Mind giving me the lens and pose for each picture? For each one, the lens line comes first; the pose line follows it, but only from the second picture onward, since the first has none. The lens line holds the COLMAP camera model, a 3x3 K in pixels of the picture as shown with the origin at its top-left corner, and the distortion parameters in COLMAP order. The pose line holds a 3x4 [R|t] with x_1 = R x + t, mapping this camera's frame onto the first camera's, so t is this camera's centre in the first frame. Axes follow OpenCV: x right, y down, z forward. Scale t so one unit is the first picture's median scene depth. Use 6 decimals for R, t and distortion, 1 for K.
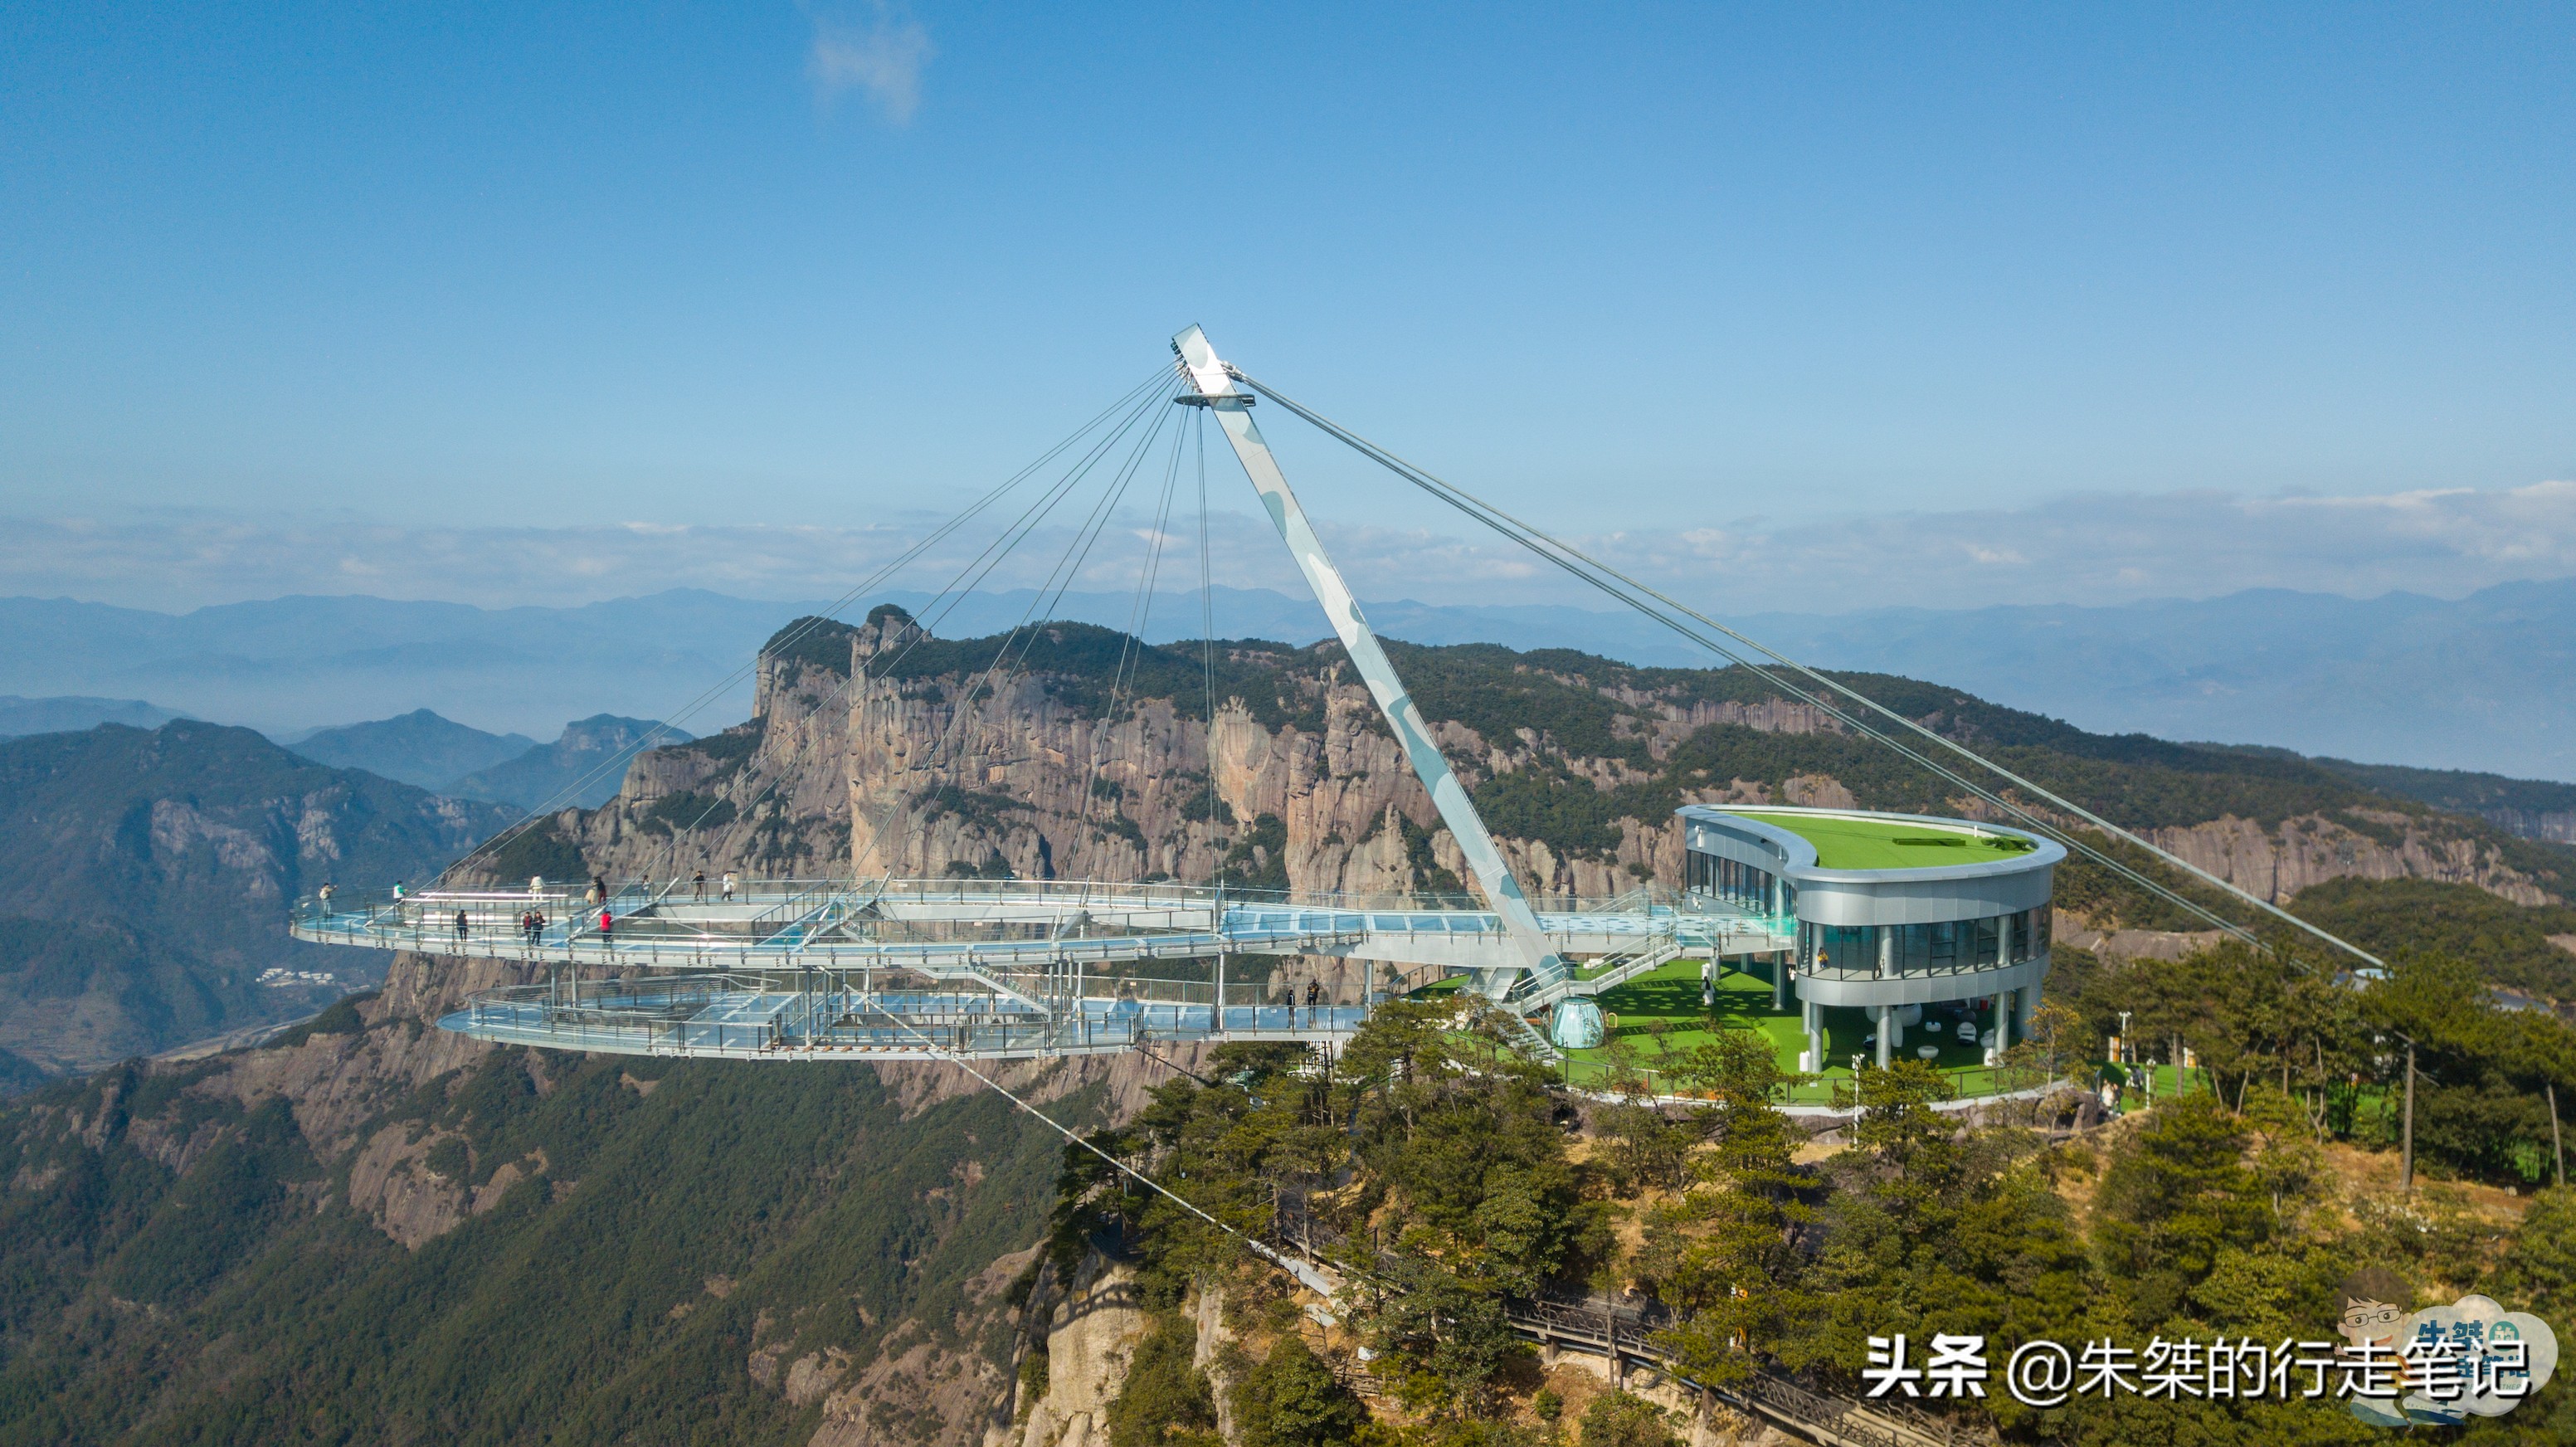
lens RADIAL K [[1945.3, 0, 1326.4], [0, 1945.3, 725.4], [0, 0, 1]] dist [0.041764, -0.040065]
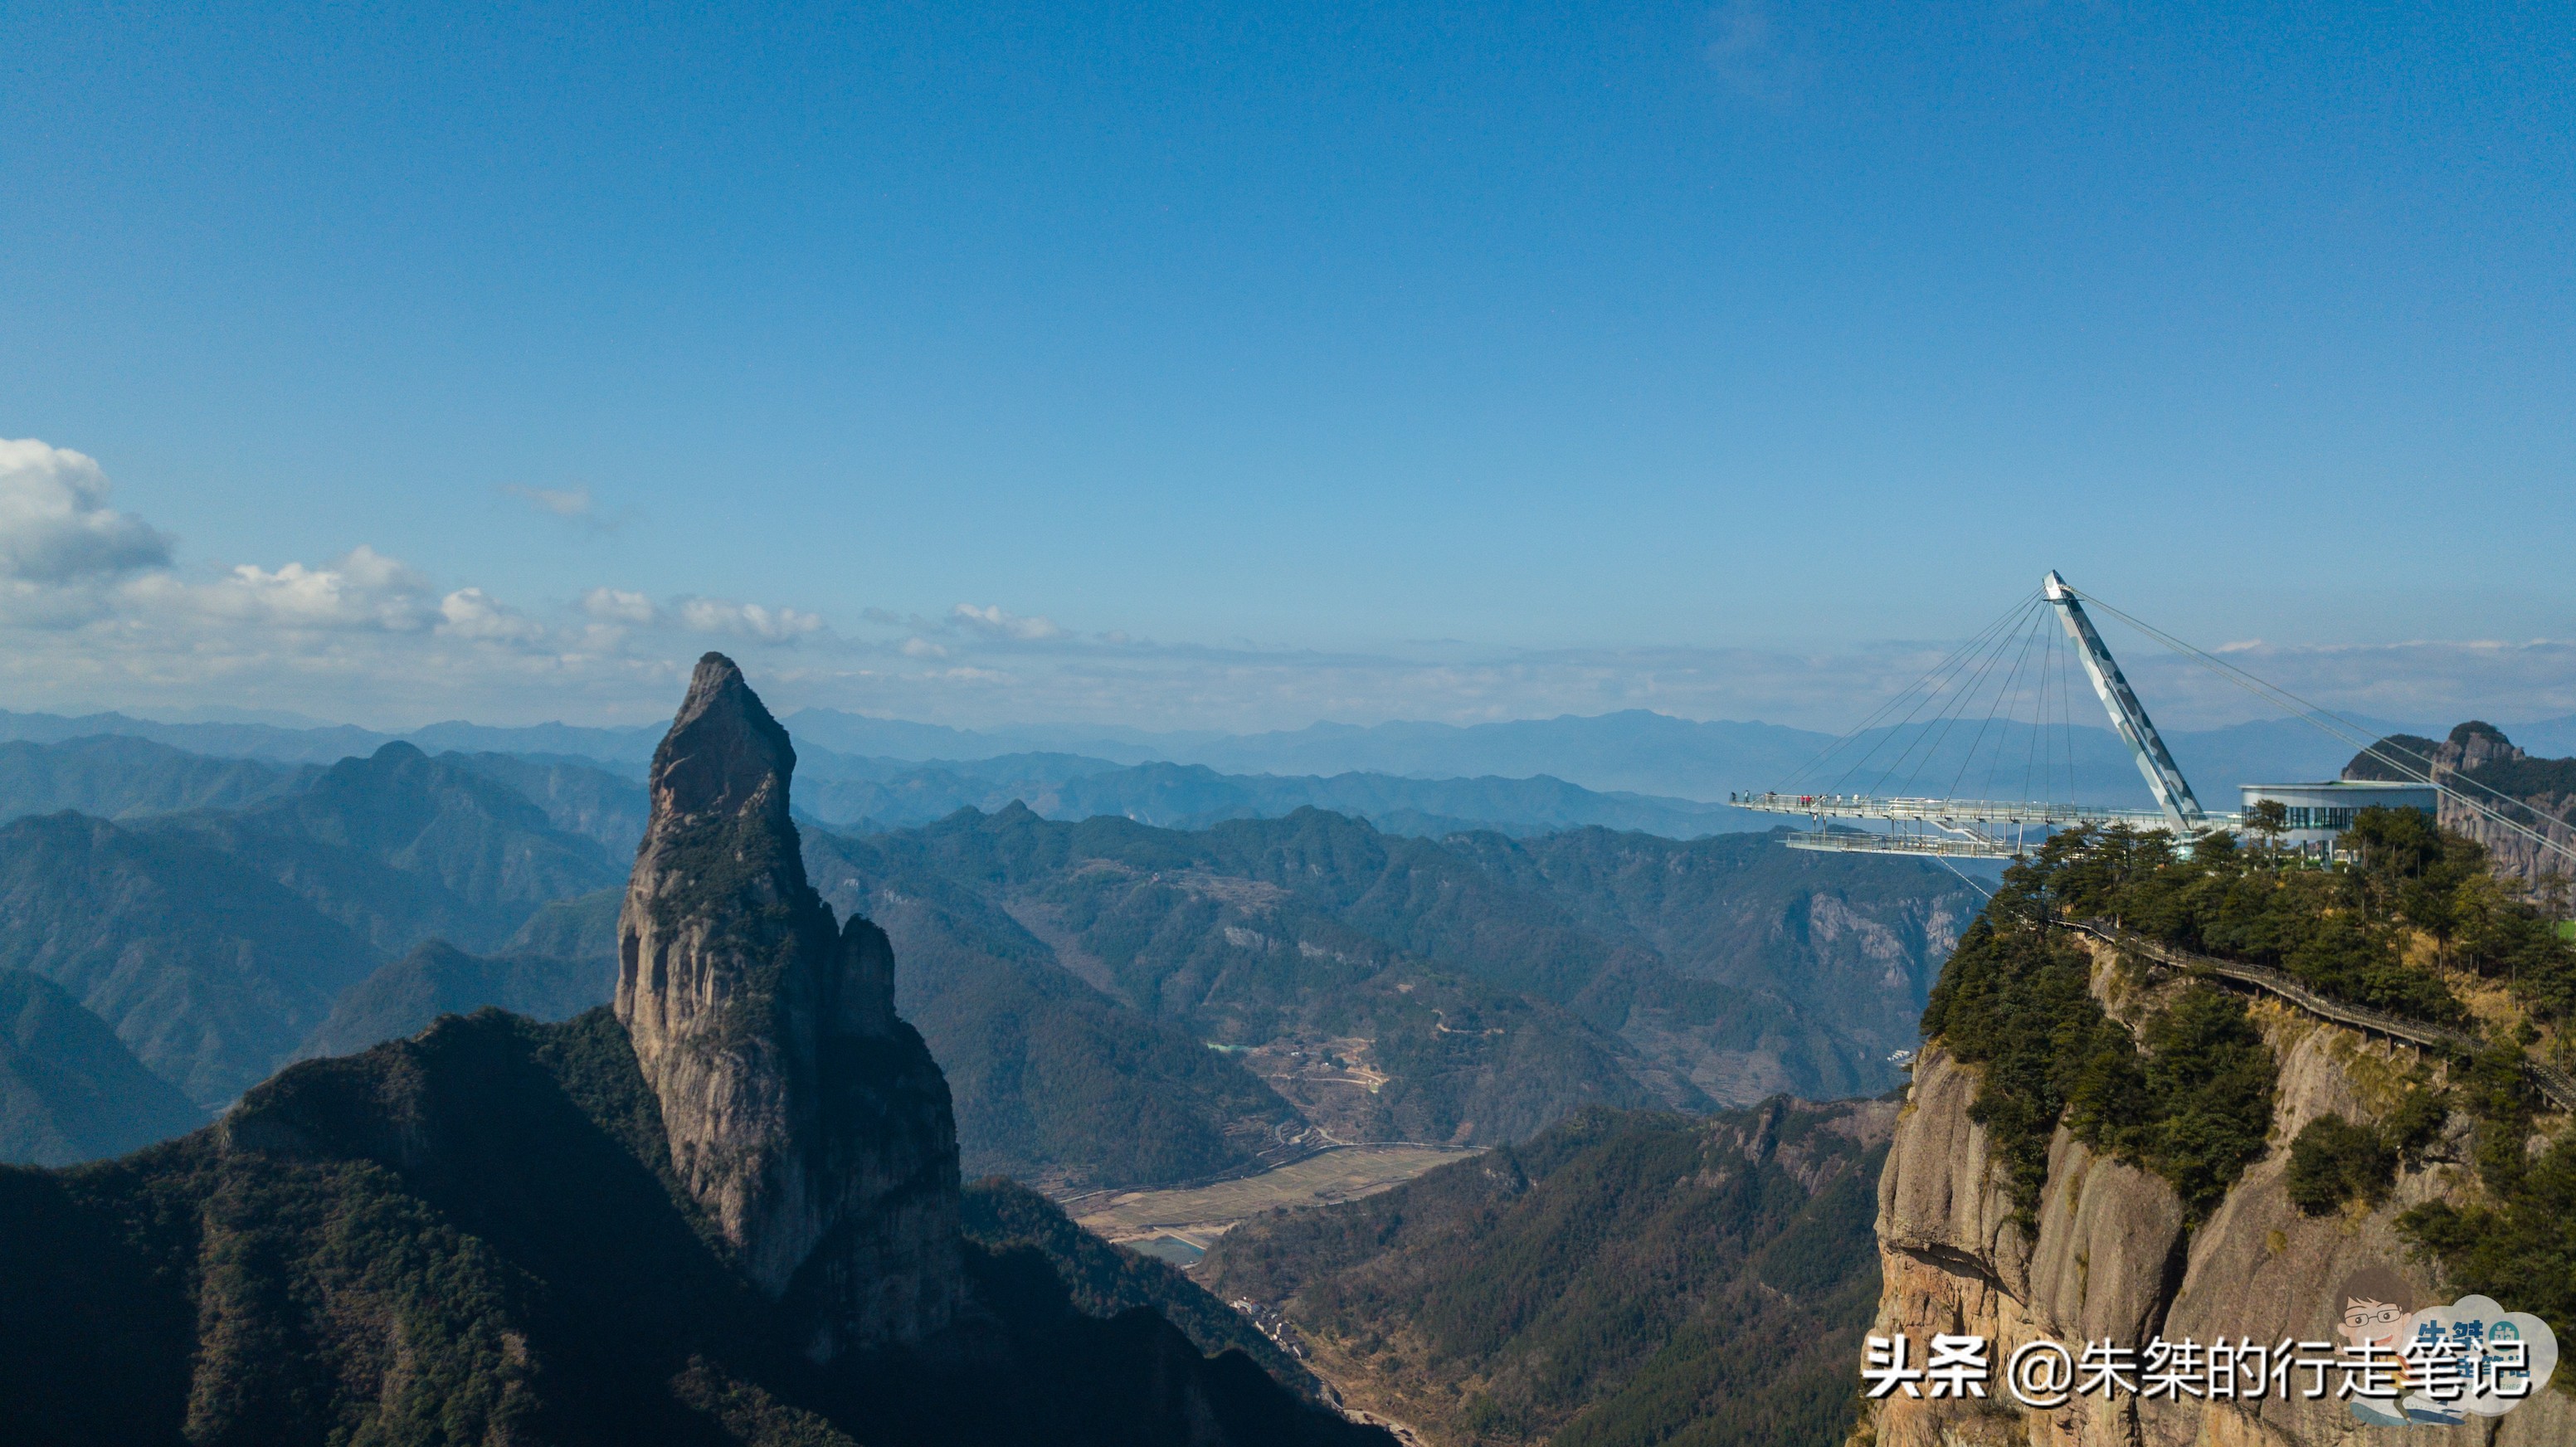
lens RADIAL K [[1945.3, 0, 1326.4], [0, 1945.3, 725.4], [0, 0, 1]] dist [0.041764, -0.040065]
pose [[0.706055, 0.000655, -0.708157, 0.051651], [-0.044713, 0.998045, -0.043657, 0.006543], [0.706744, 0.062488, 0.704704, -0.069048]]
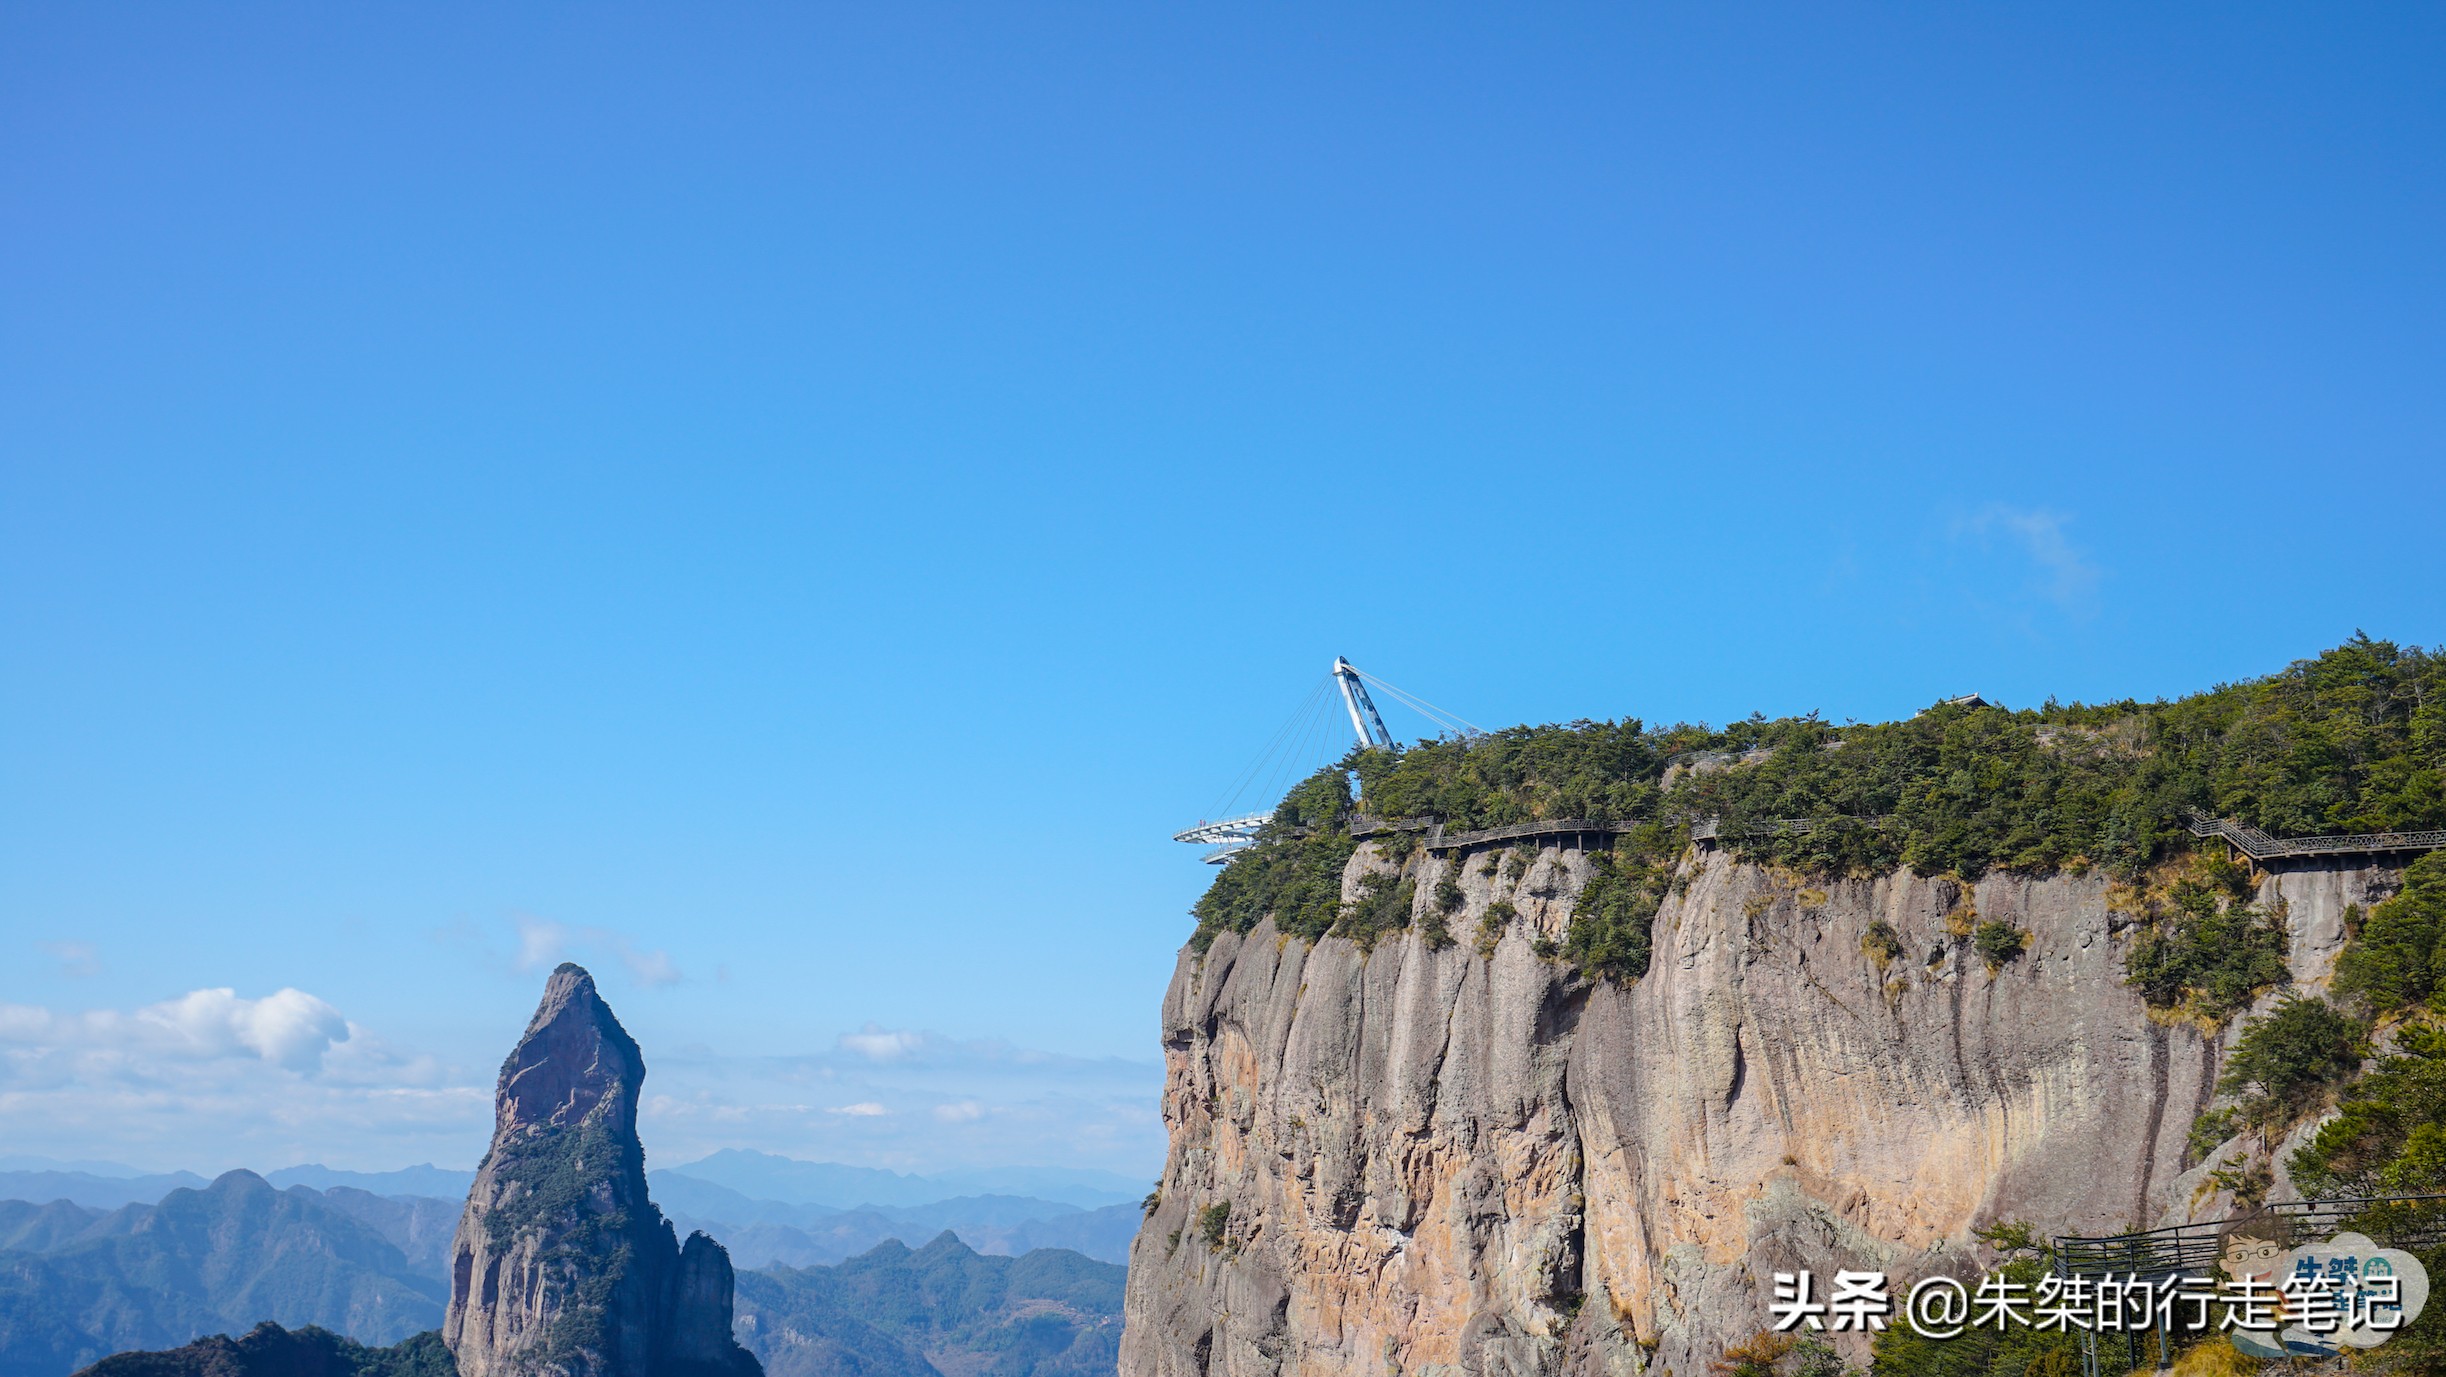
lens RADIAL K [[2295.5, 0, 1248.6], [0, 2295.5, 746.8], [0, 0, 1]] dist [0.061397, 0.015680]
pose [[0.677346, -0.131777, -0.723765, 0.150116], [-0.047714, 0.973885, -0.221971, 0.047770], [0.734115, 0.184885, 0.653370, -0.099716]]
